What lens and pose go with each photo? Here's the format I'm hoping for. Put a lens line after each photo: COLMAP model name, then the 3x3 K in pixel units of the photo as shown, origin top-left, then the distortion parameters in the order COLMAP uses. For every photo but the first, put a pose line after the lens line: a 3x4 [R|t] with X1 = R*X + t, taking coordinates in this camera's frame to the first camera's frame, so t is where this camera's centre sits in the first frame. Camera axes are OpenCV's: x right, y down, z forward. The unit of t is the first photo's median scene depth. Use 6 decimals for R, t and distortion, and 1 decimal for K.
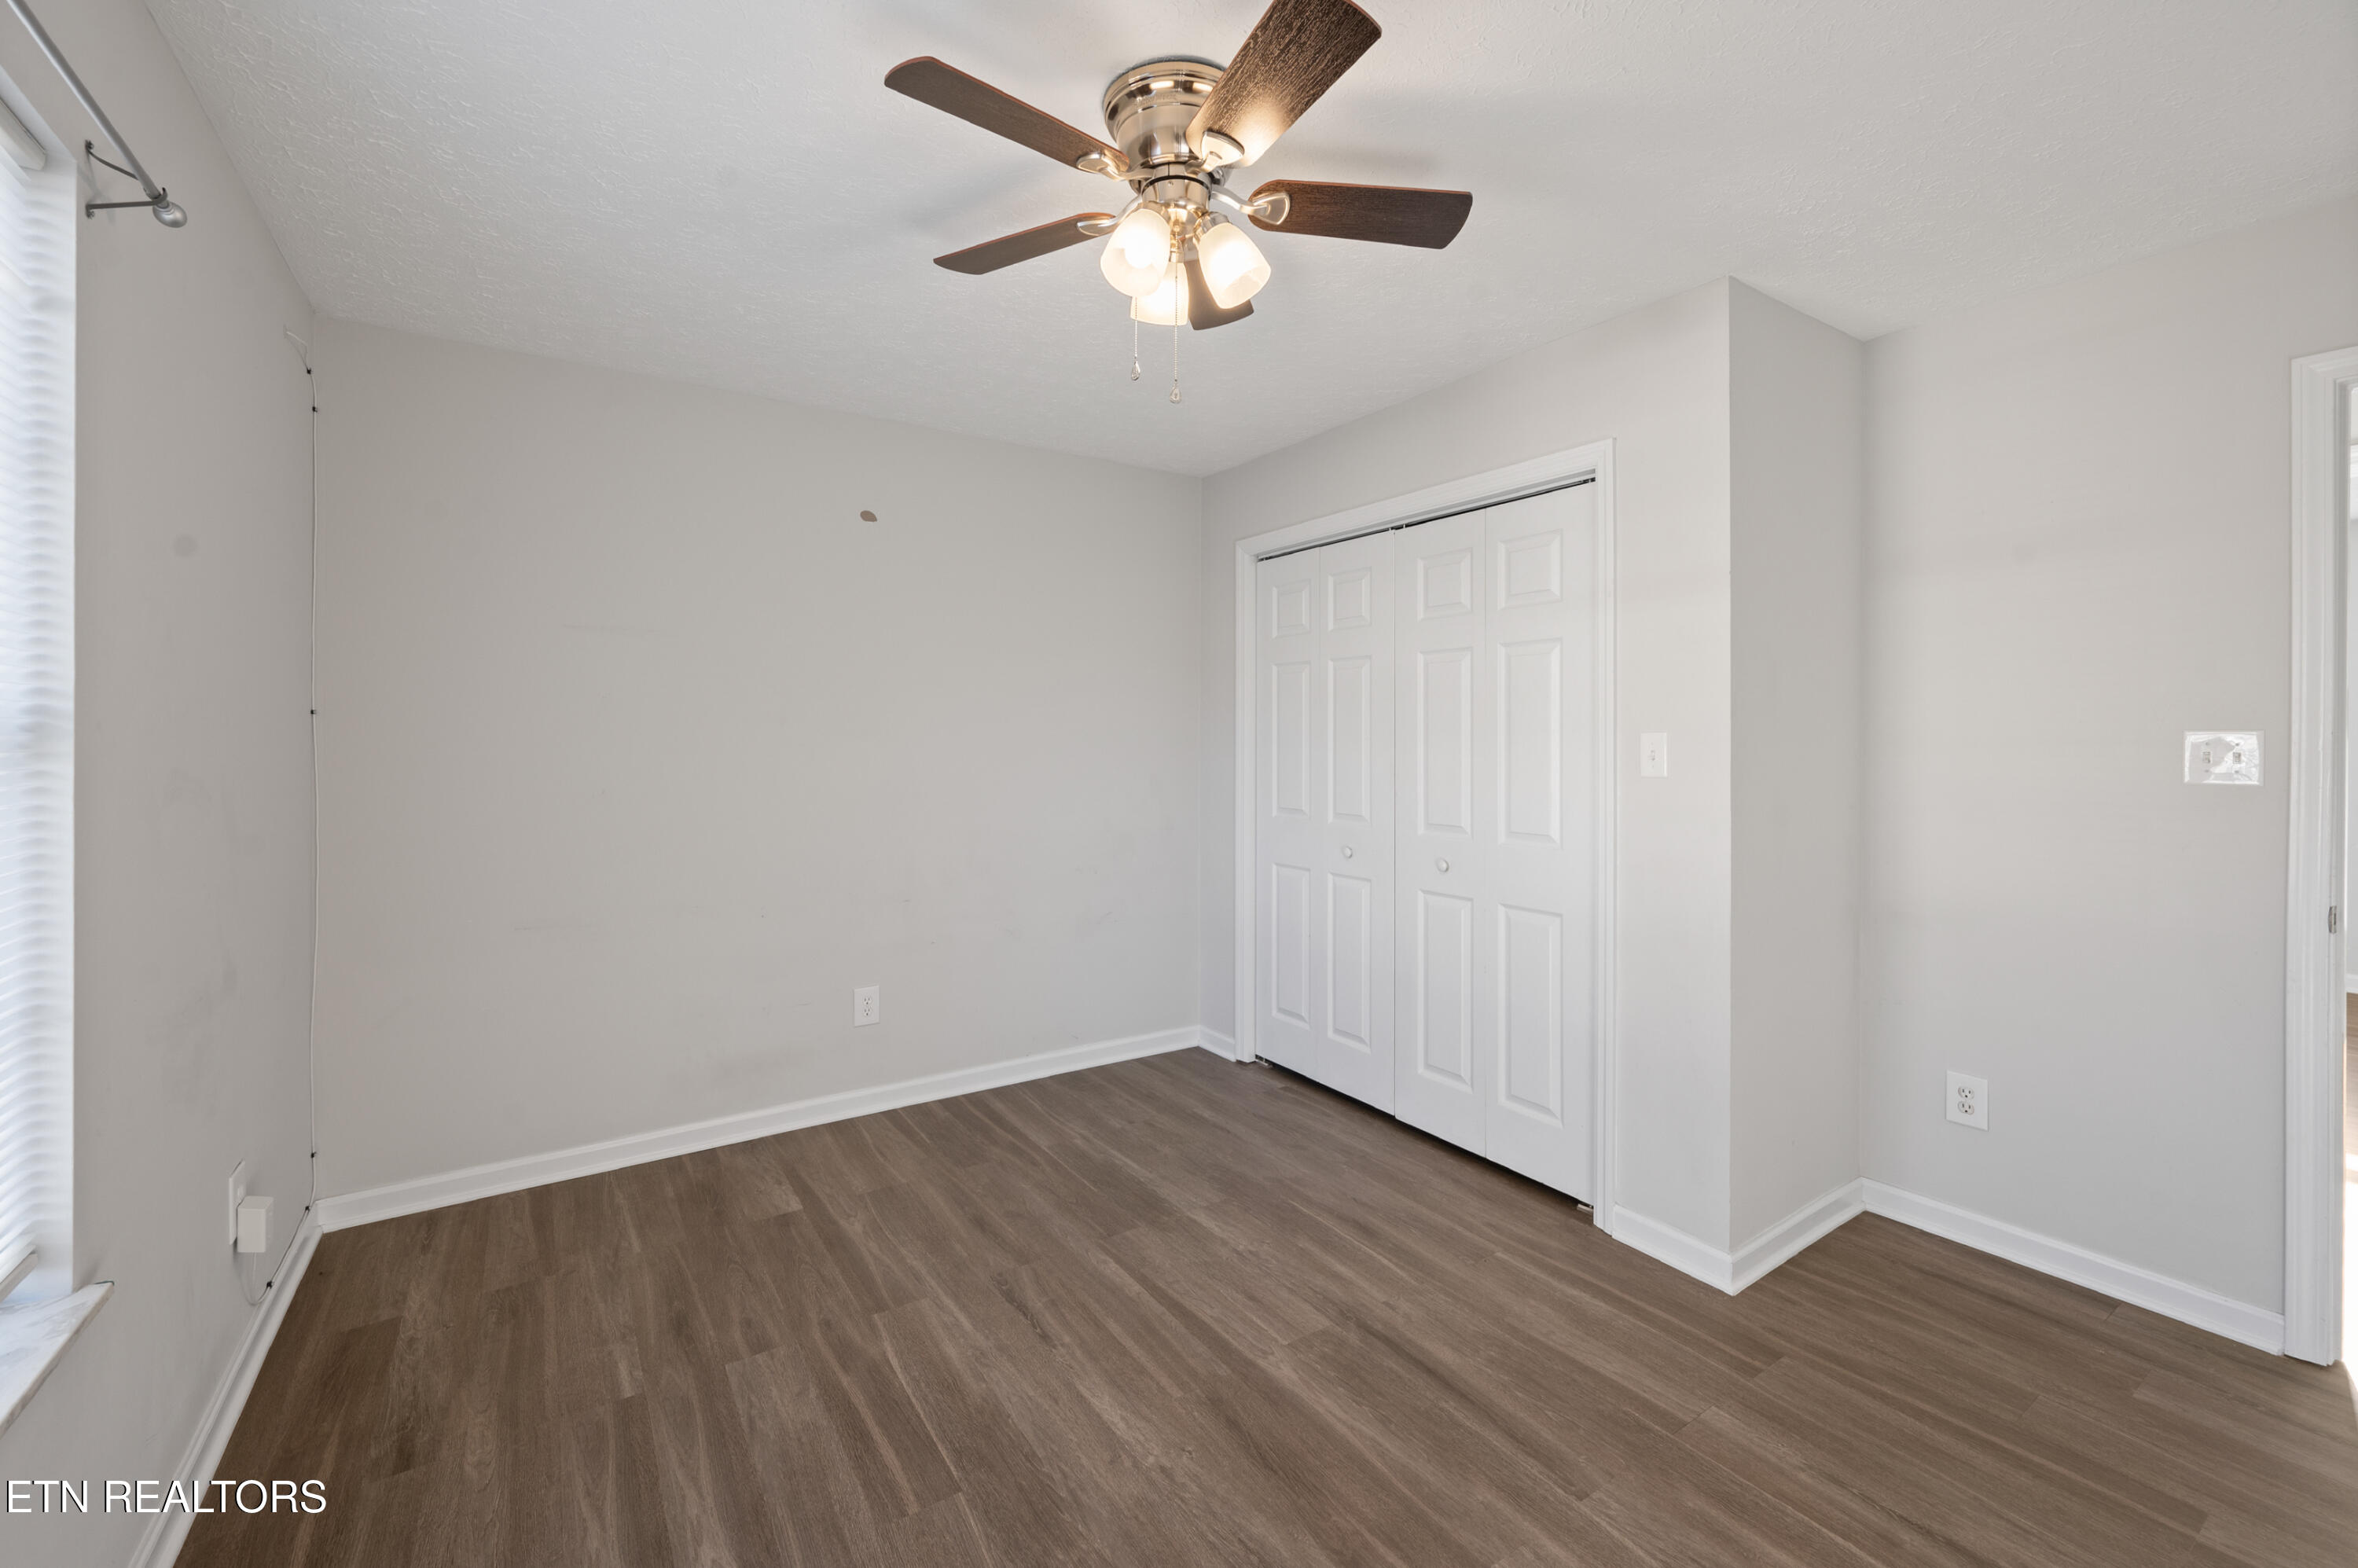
lens RADIAL K [[947.0, 0, 1177.4], [0, 947.0, 741.9], [0, 0, 1]] dist [-0.000929, -0.000427]
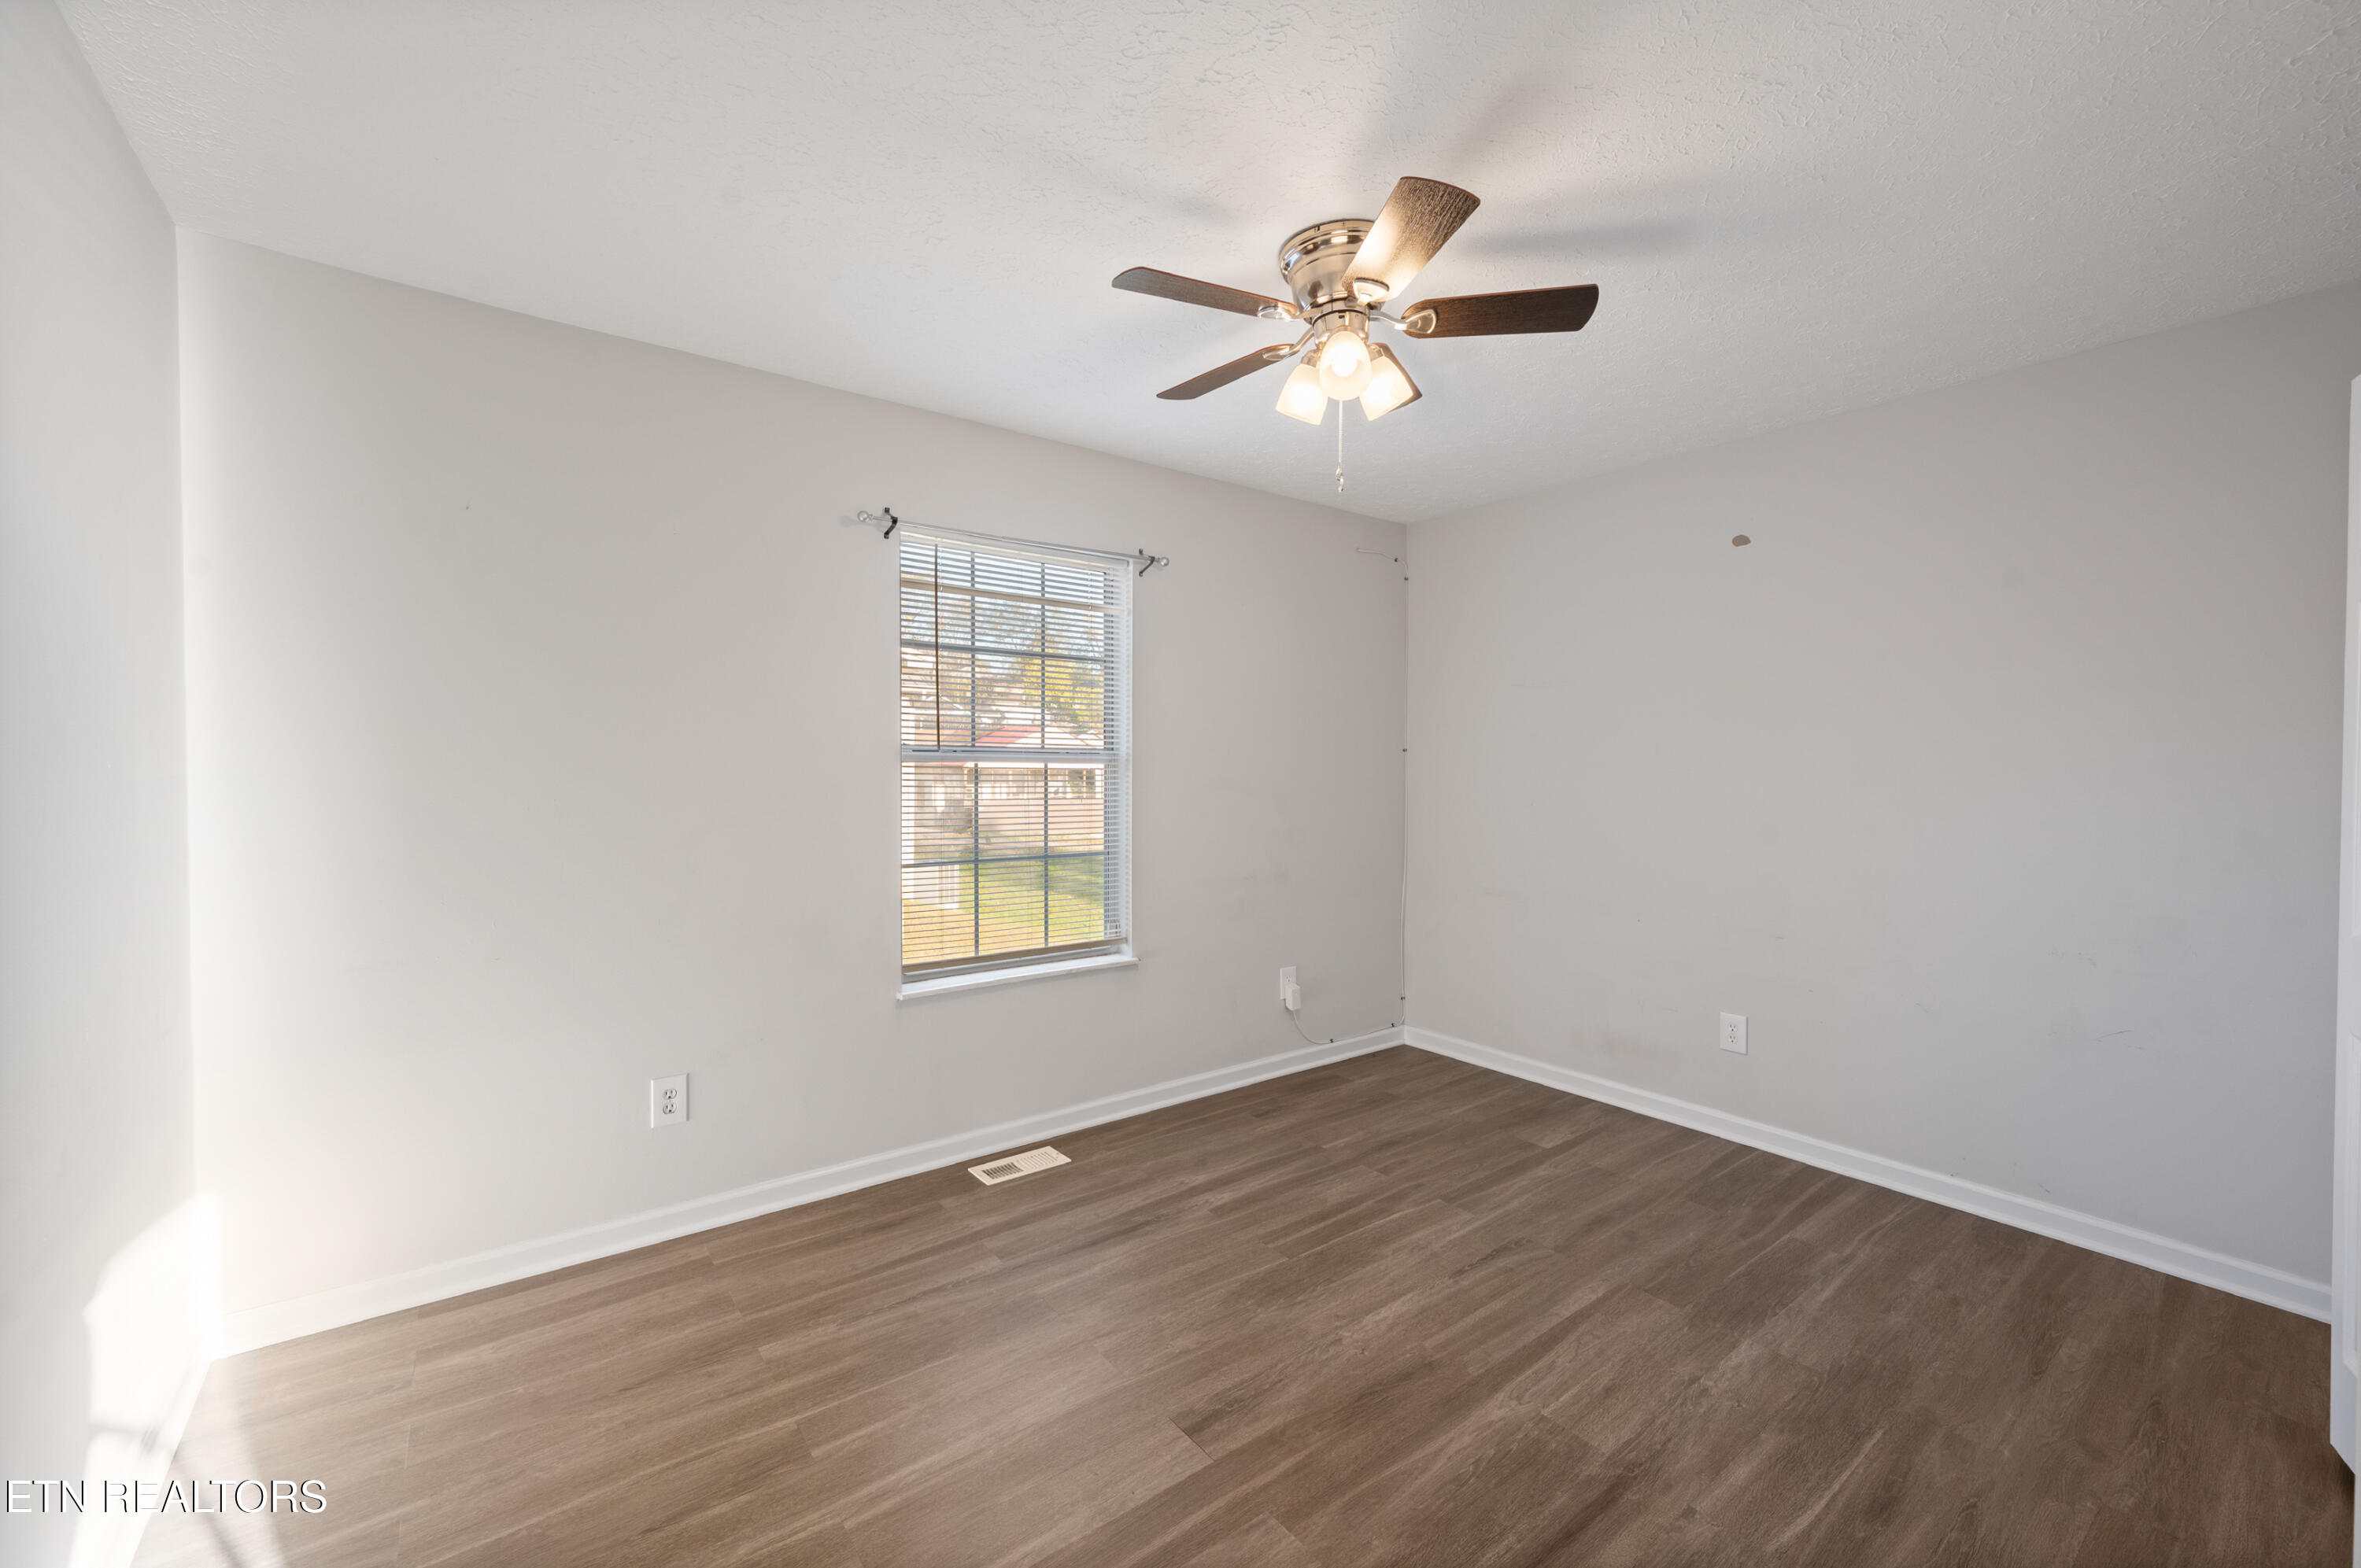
lens RADIAL K [[948.1, 0, 1205.8], [0, 948.1, 779.2], [0, 0, 1]] dist [-0.000929, -0.000427]
pose [[0.072994, 0.011919, -0.997261, 0.942752], [-0.007755, 0.999905, 0.011383, 0.007090], [0.997302, 0.006903, 0.073080, 0.560772]]
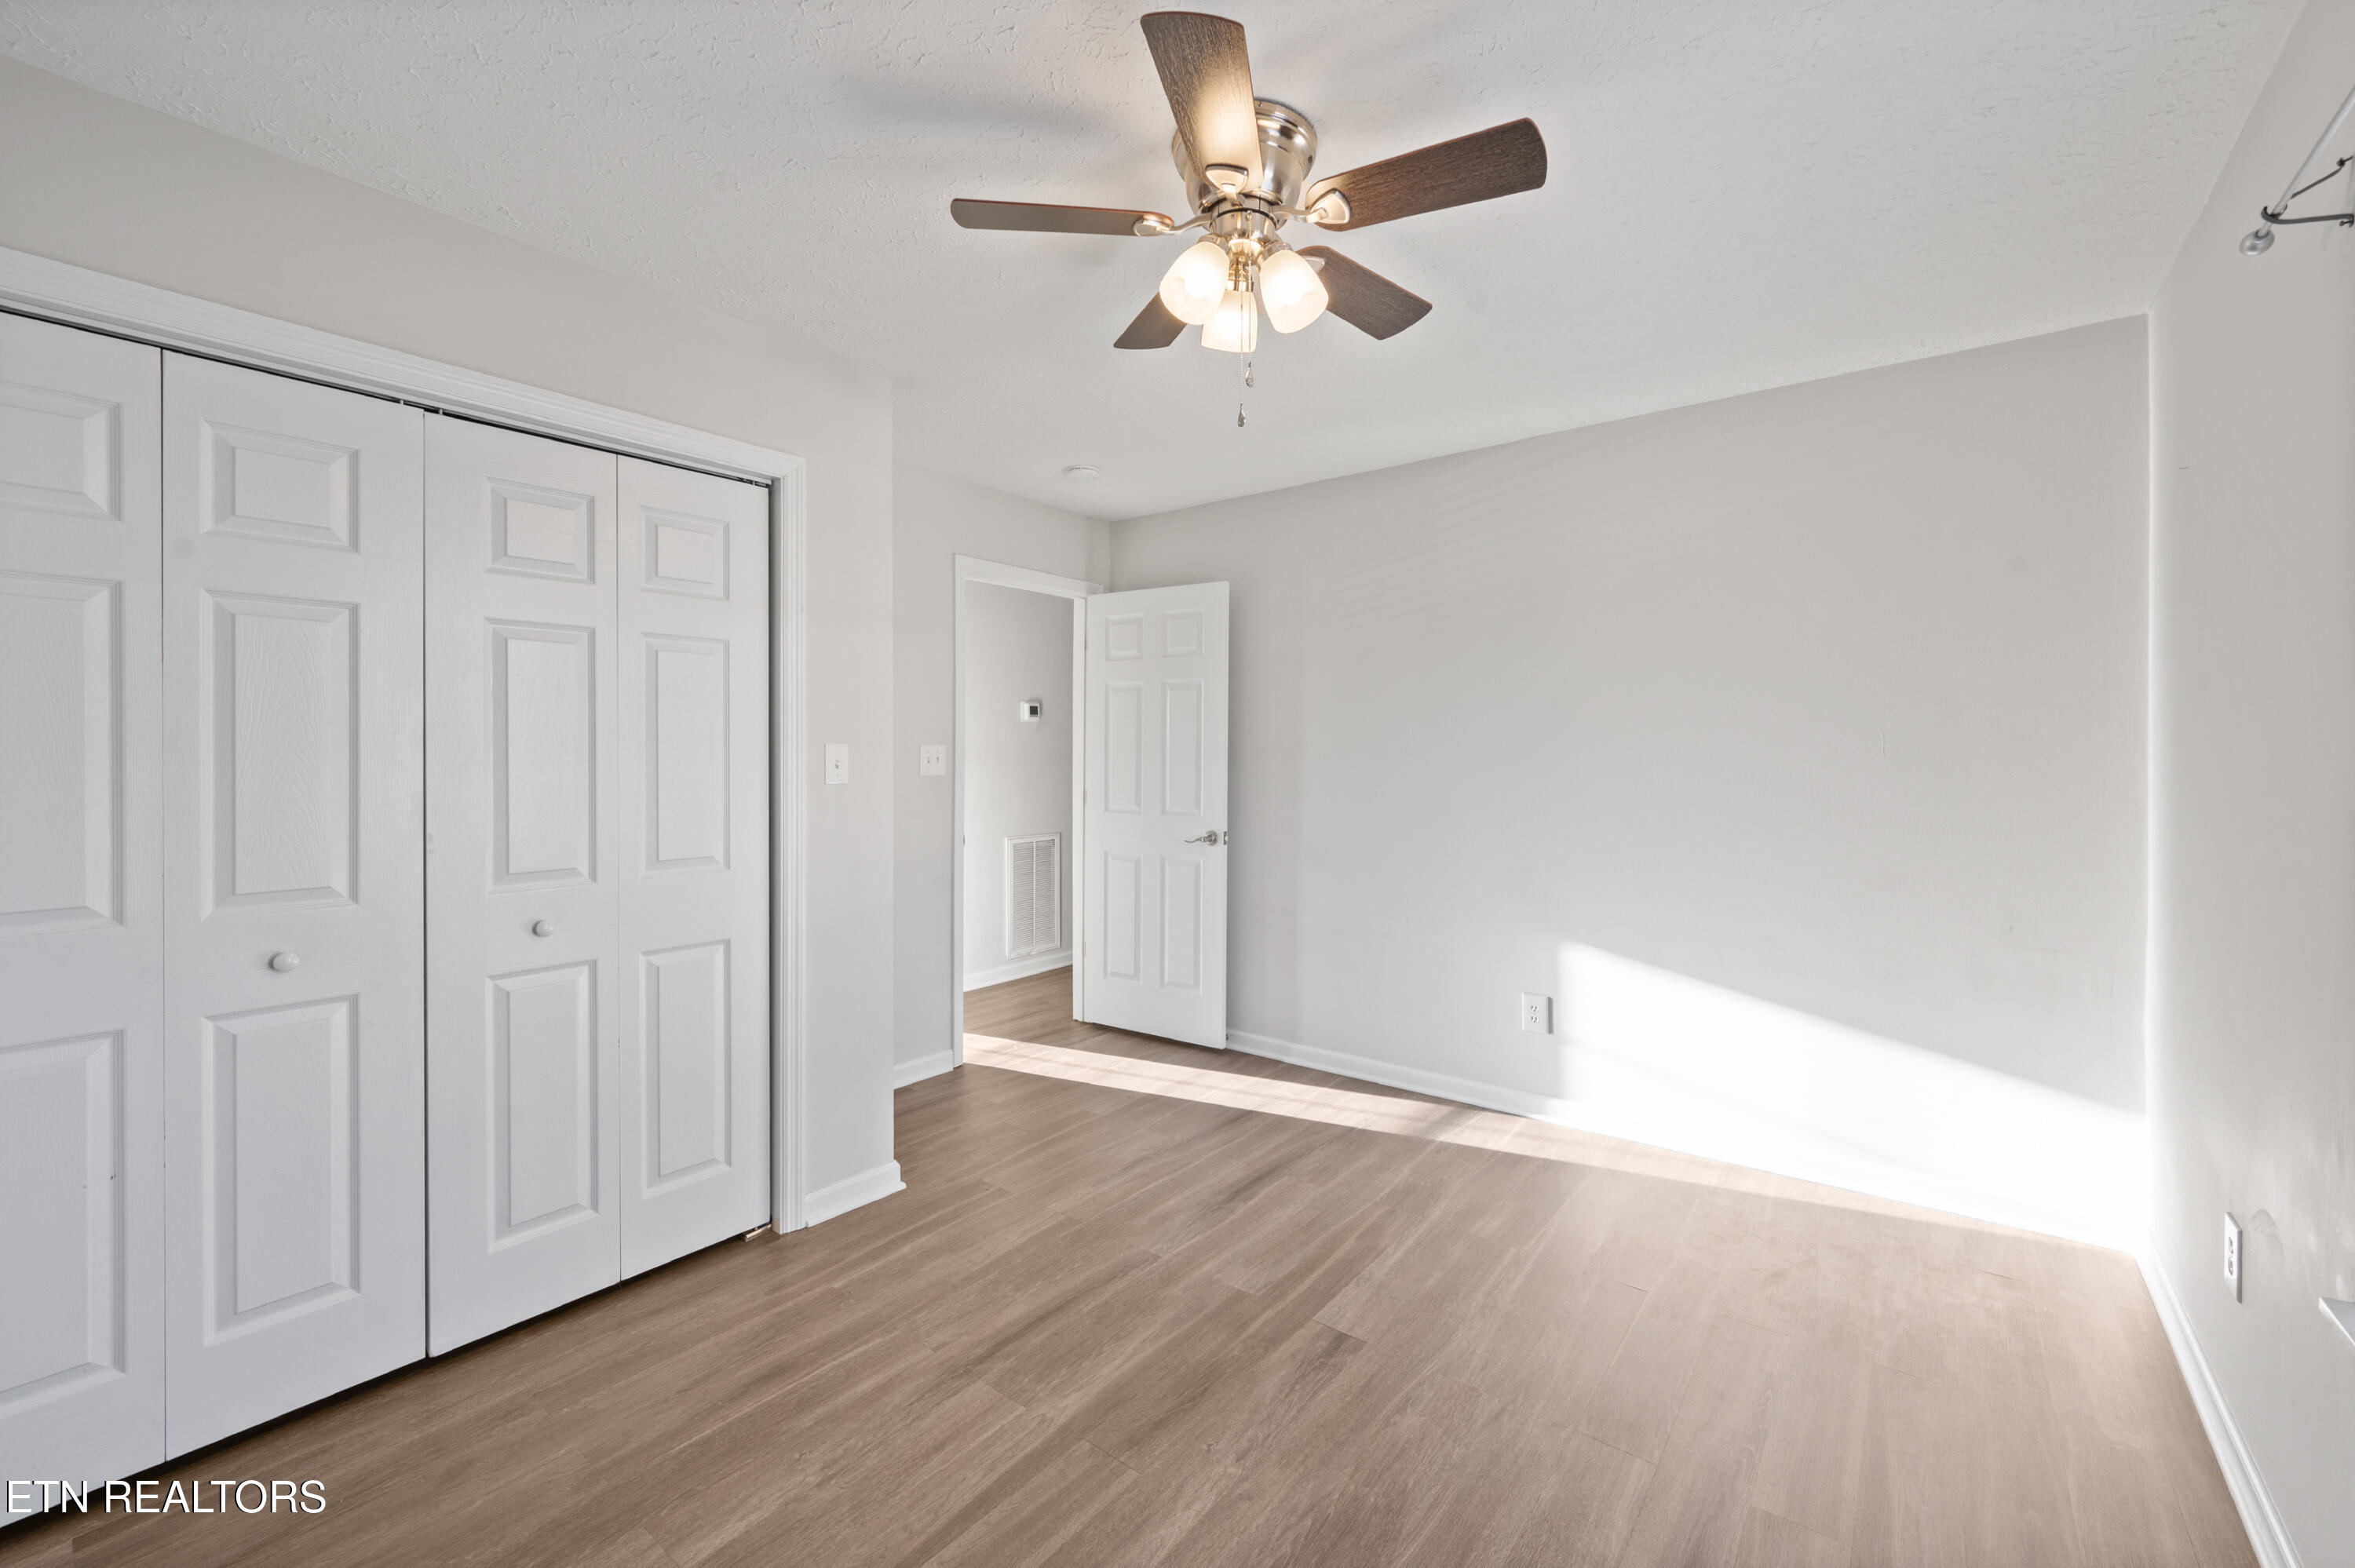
lens RADIAL K [[940.8, 0, 1181.2], [0, 940.8, 765.1], [0, 0, 1]] dist [-0.003012, -0.000496]
pose [[-0.300952, -0.015233, 0.953518, -0.740854], [0.003015, 0.999852, 0.016924, -0.002846], [-0.953635, 0.007968, -0.300861, 1.052041]]
